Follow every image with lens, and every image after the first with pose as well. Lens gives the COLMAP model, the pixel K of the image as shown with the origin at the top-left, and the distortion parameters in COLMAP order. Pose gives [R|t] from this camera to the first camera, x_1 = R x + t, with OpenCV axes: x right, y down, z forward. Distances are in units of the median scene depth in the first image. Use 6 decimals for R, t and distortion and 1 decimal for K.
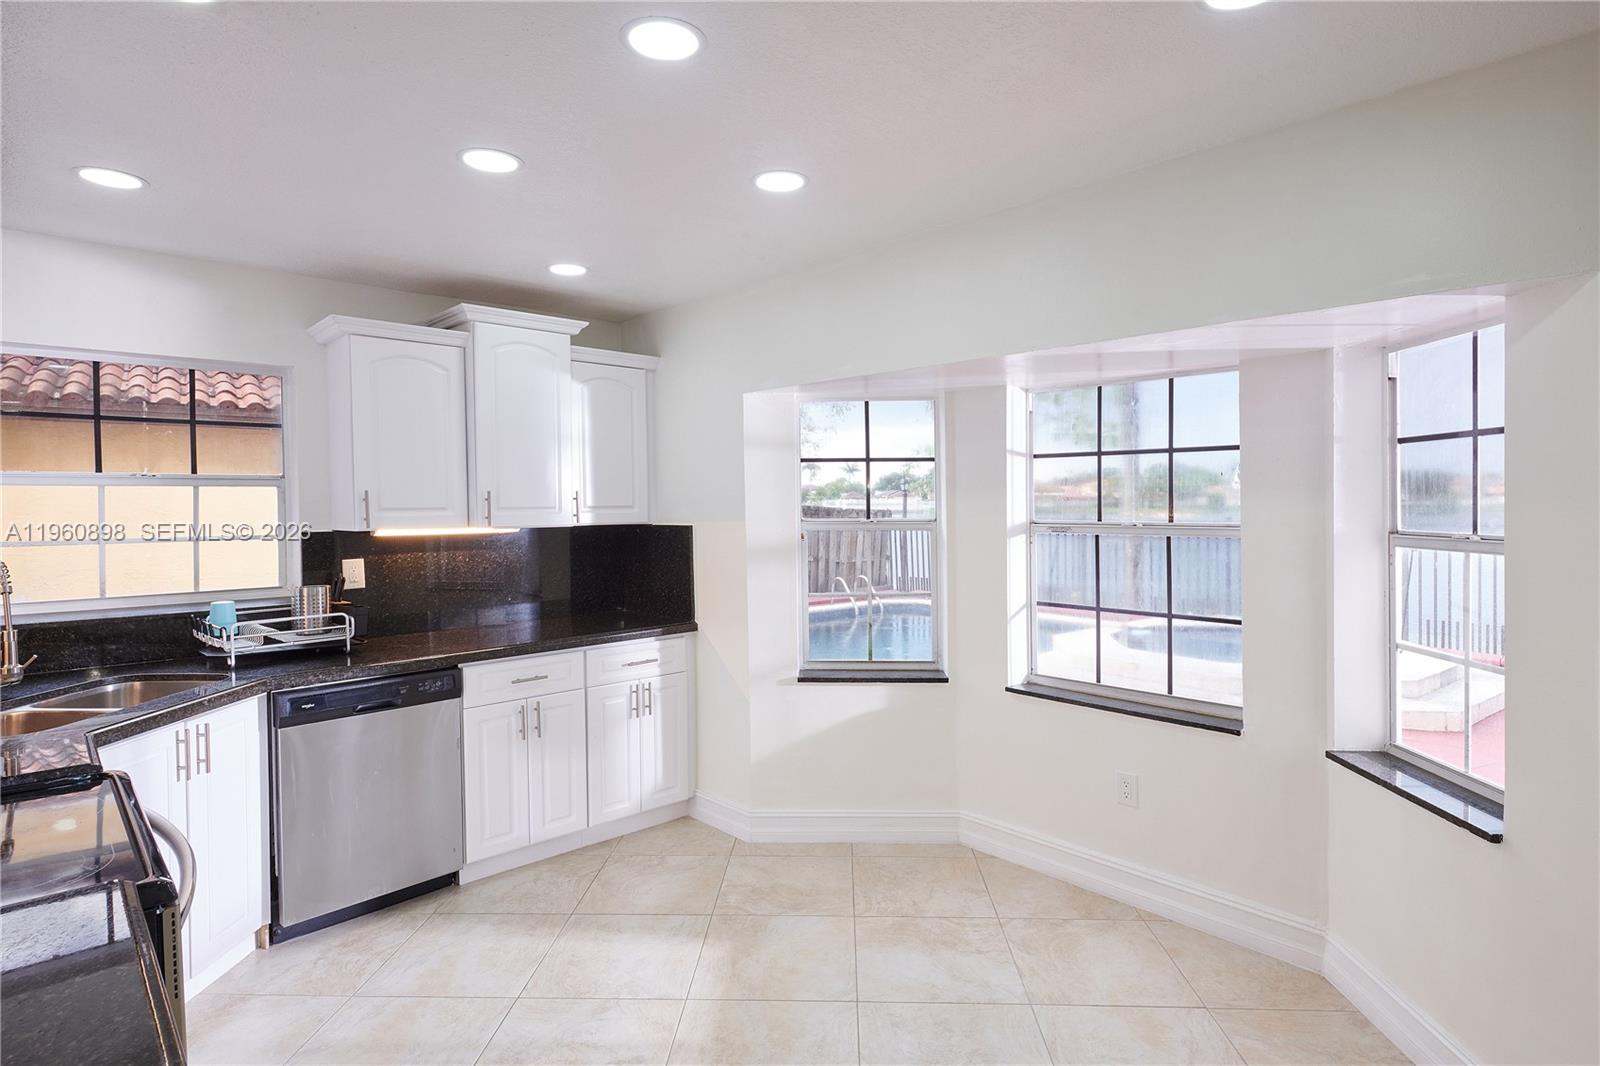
lens RADIAL K [[832.7, 0, 803.5], [0, 832.7, 504.2], [0, 0, 1]] dist [-0.001560, -0.001235]
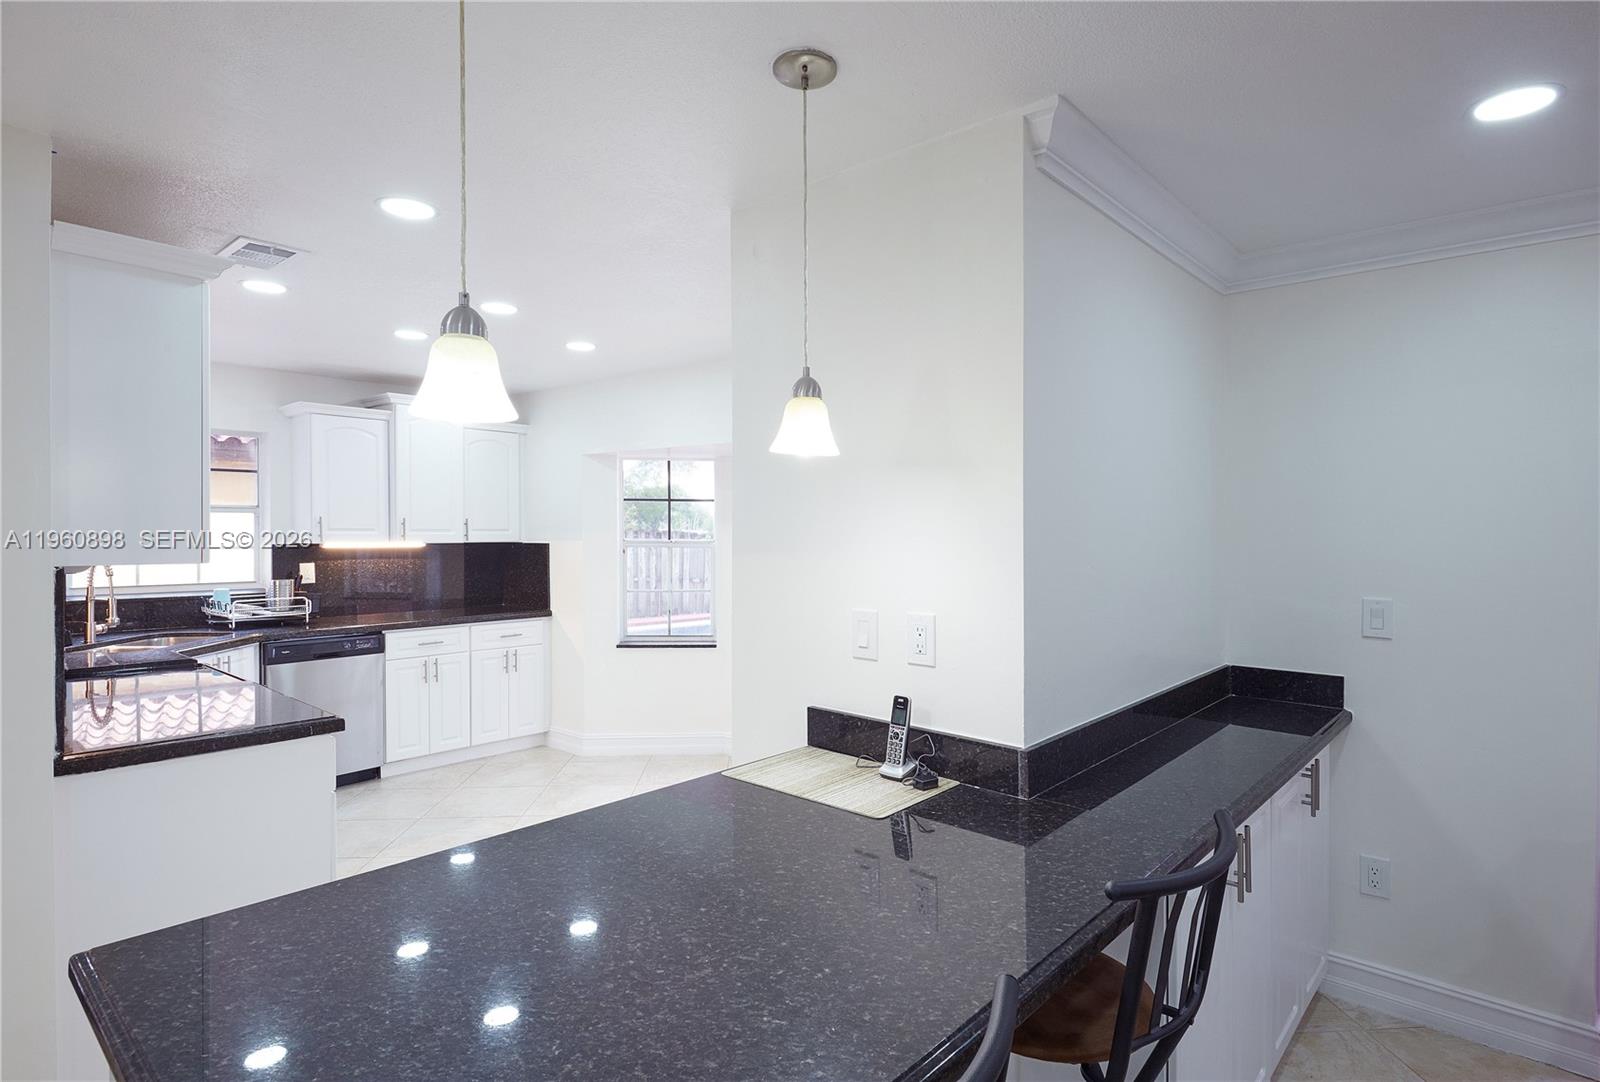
lens RADIAL K [[832.7, 0, 800.6], [0, 832.7, 527.3], [0, 0, 1]] dist [-0.001560, -0.001235]
pose [[0.995295, 0.011619, 0.096189, 0.190171], [-0.010875, 0.999907, -0.008254, 0.005911], [-0.096276, 0.007169, 0.995329, -0.566312]]
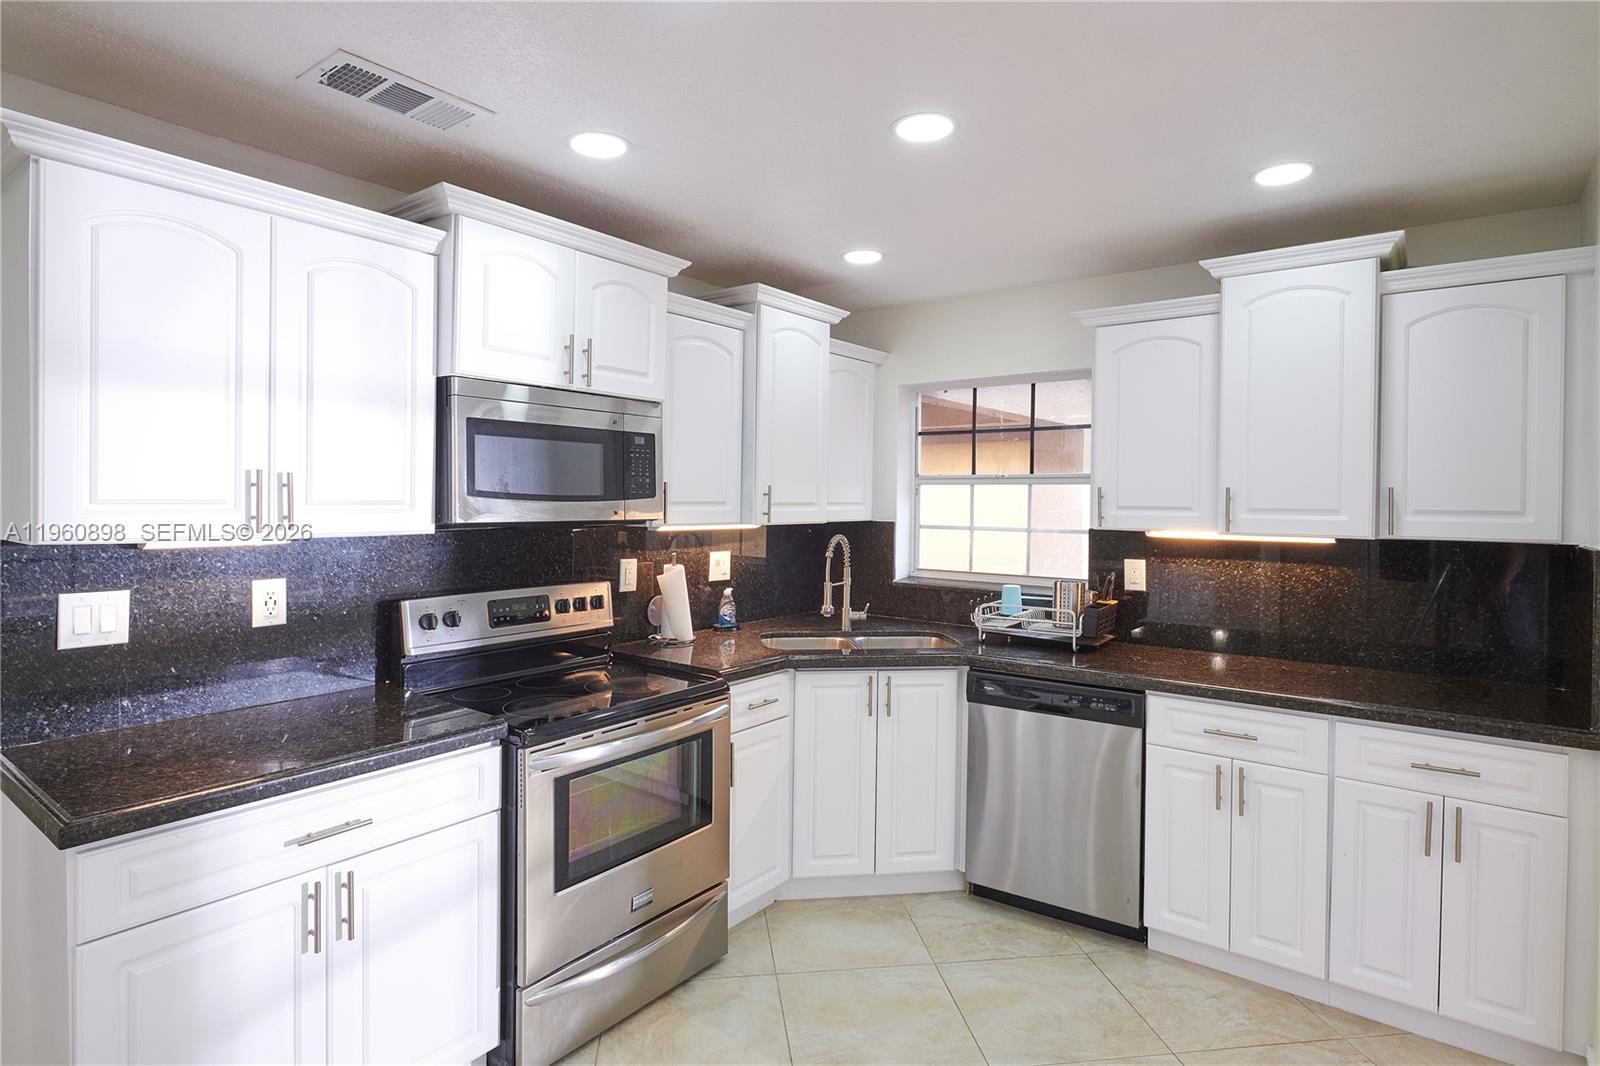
lens RADIAL K [[832.7, 0, 820.1], [0, 832.7, 504.9], [0, 0, 1]] dist [-0.001560, -0.001235]
pose [[0.183874, 0.016701, -0.982808, 0.346764], [-0.013152, 0.999808, 0.014529, -0.005980], [0.982862, 0.010254, 0.184058, 0.487734]]
